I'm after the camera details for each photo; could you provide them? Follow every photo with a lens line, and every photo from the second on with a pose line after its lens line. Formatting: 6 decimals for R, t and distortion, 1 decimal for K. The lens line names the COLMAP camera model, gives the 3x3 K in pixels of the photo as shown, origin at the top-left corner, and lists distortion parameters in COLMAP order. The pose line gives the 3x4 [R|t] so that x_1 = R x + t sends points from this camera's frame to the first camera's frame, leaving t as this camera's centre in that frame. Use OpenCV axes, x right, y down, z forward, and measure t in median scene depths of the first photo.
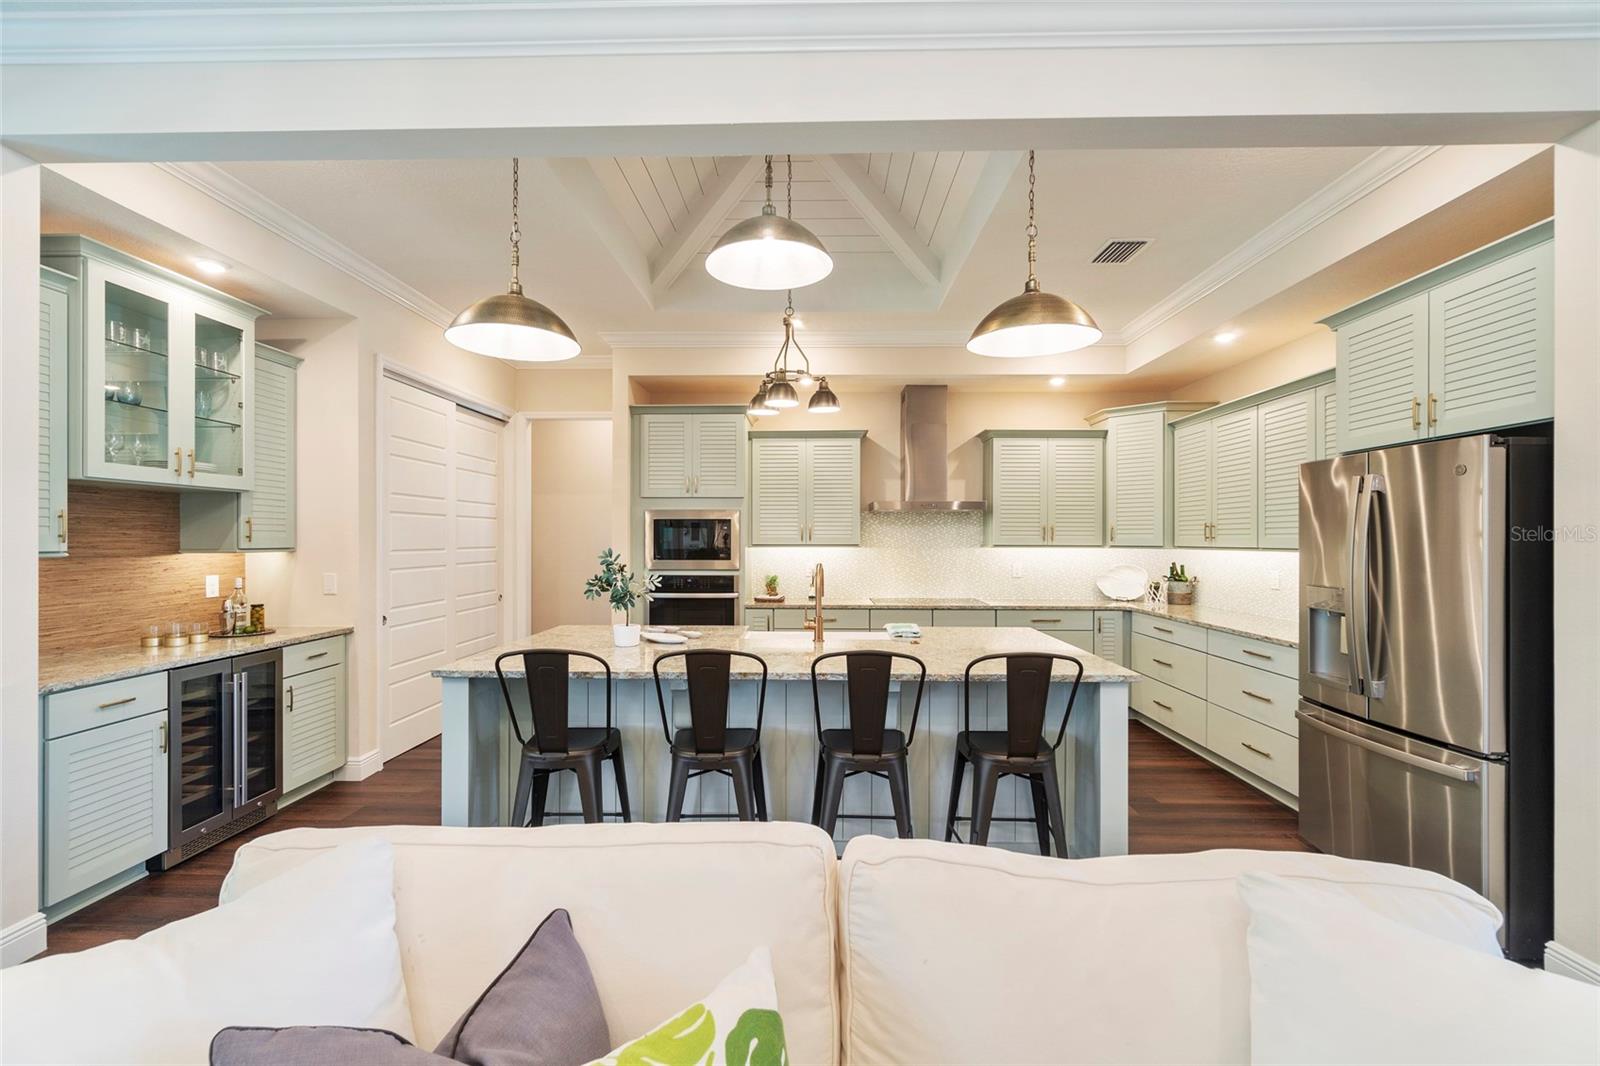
lens RADIAL K [[694.1, 0, 797.1], [0, 694.1, 536.5], [0, 0, 1]] dist [-0.000375, 0.000254]
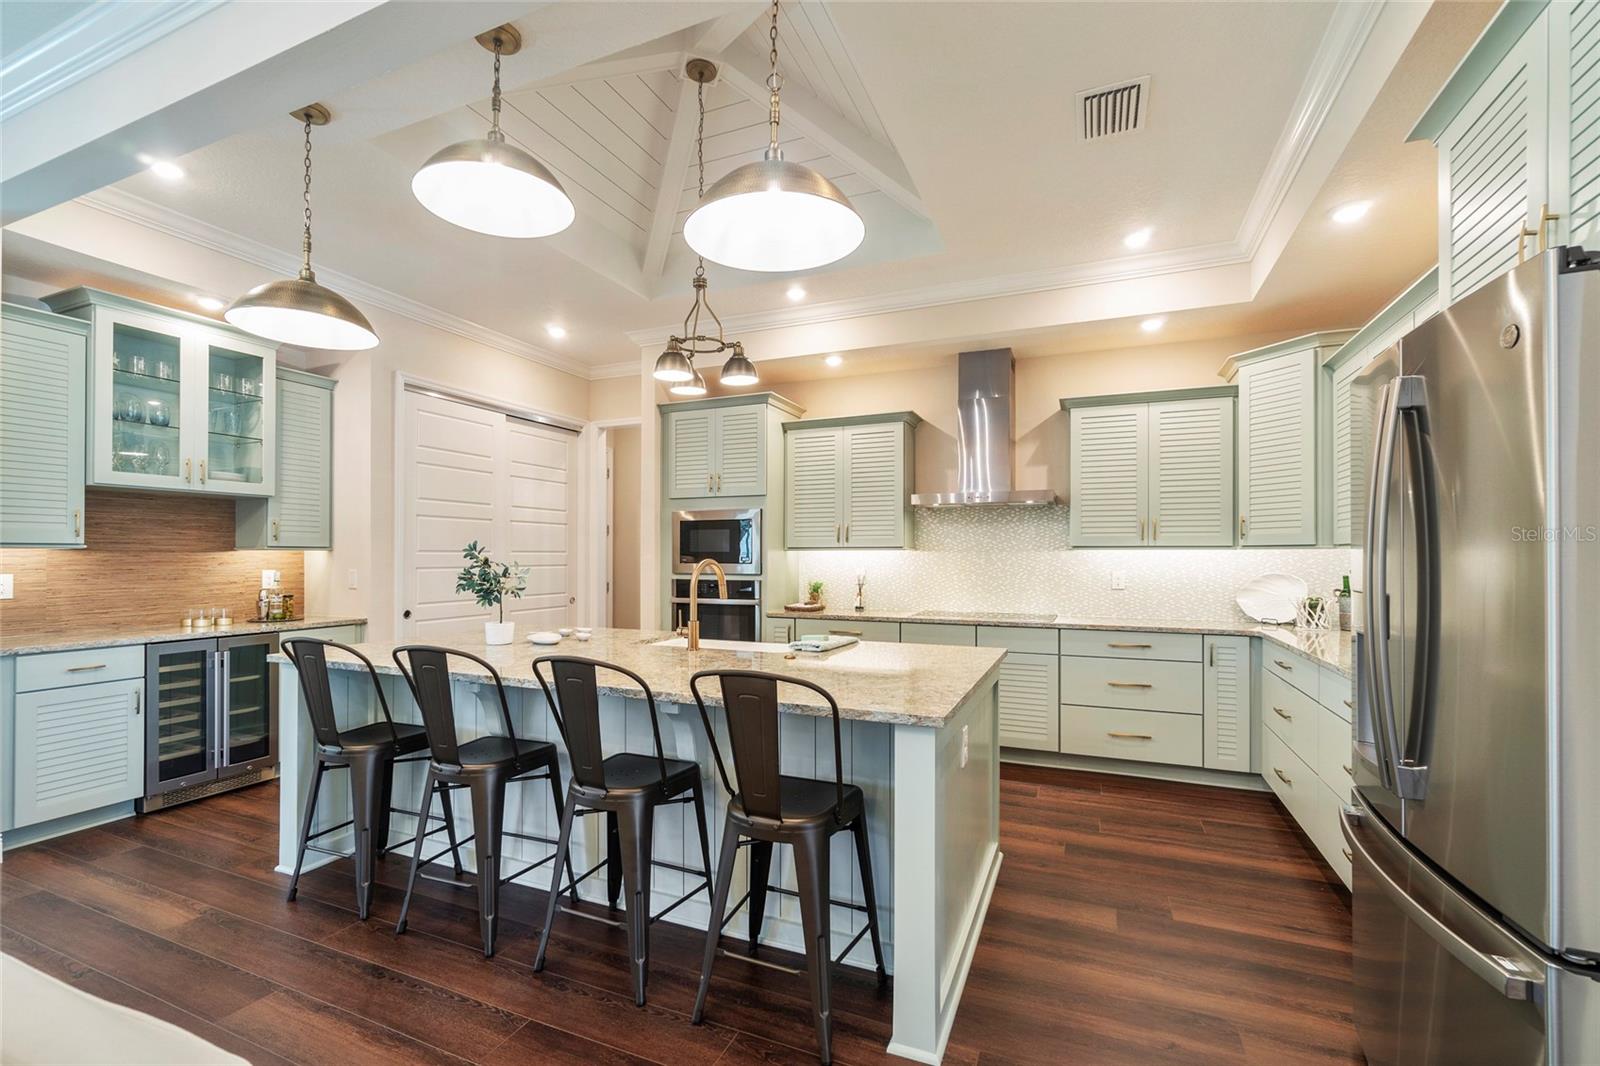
lens RADIAL K [[699.0, 0, 794.8], [0, 699.0, 548.2], [0, 0, 1]] dist [-0.002141, 0.000118]
pose [[0.927730, -0.005191, -0.373217, 0.421981], [0.001831, 0.999955, -0.009356, 0.031198], [0.373248, 0.007996, 0.927697, 0.232105]]
